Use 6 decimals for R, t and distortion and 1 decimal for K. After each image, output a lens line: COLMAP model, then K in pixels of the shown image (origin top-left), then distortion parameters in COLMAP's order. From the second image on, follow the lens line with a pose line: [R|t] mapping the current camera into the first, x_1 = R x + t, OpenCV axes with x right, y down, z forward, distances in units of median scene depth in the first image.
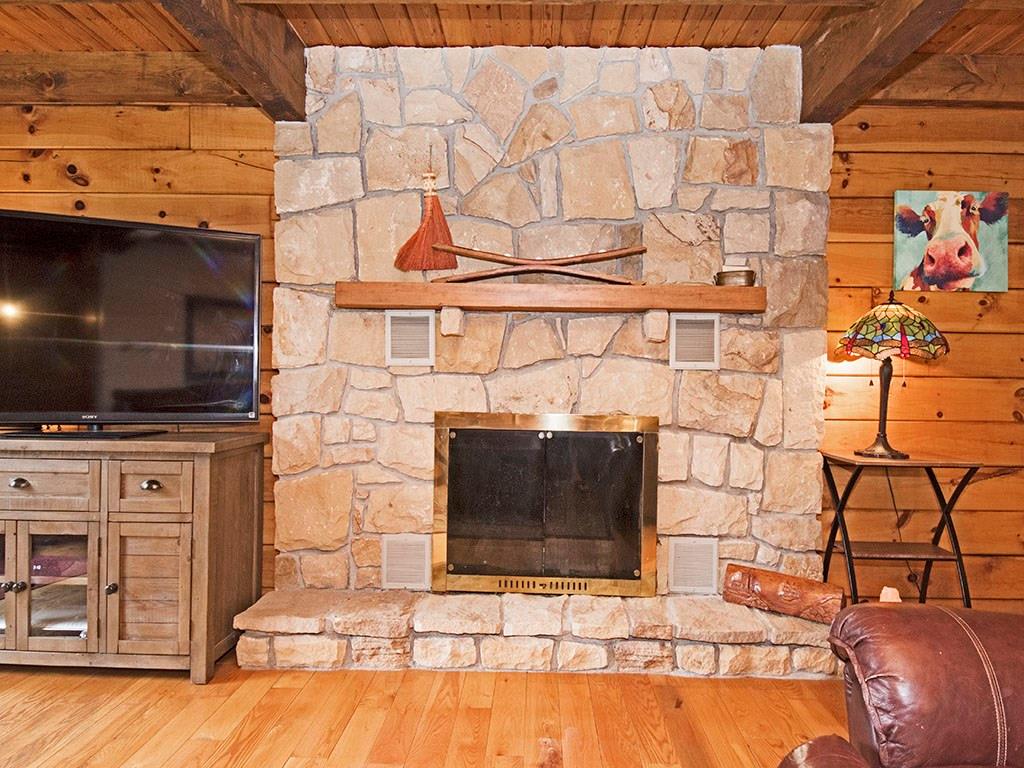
lens RADIAL K [[621.3, 0, 512.0], [0, 621.3, 384.0], [0, 0, 1]] dist [0.001663, -0.000738]
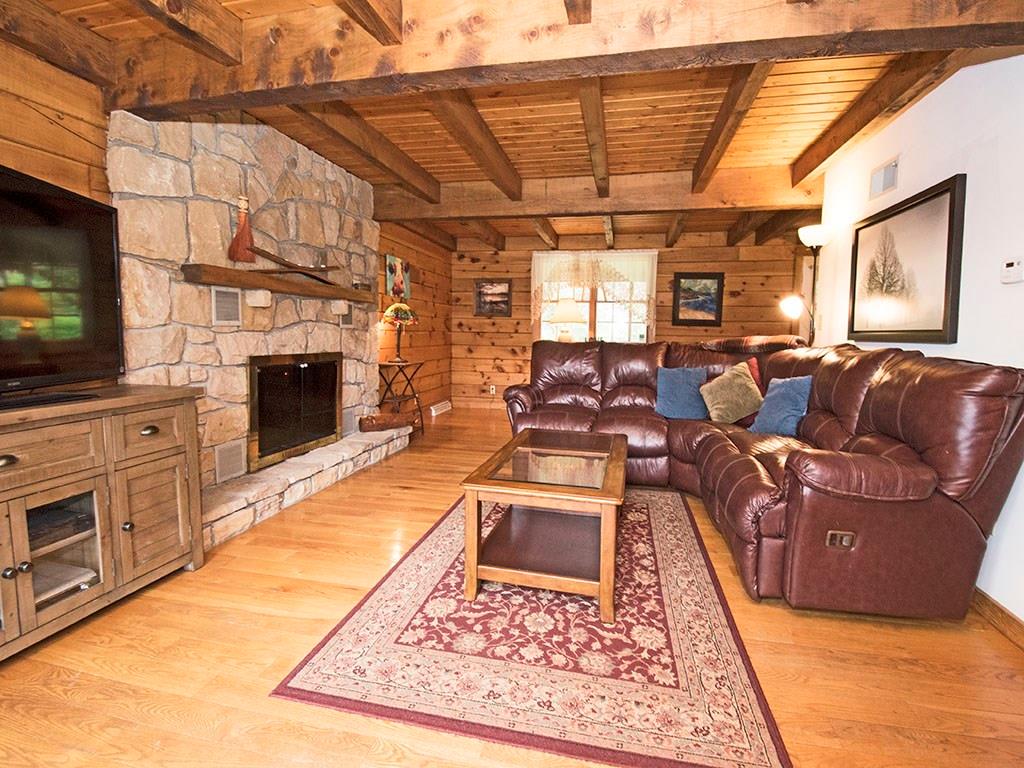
lens RADIAL K [[454.7, 0, 530.9], [0, 454.7, 367.5], [0, 0, 1]] dist [-0.001635, -0.000423]
pose [[0.185183, -0.086331, 0.978905, -1.090318], [-0.006699, 0.996000, 0.089106, -0.032805], [-0.982681, -0.023059, 0.183864, 0.111076]]
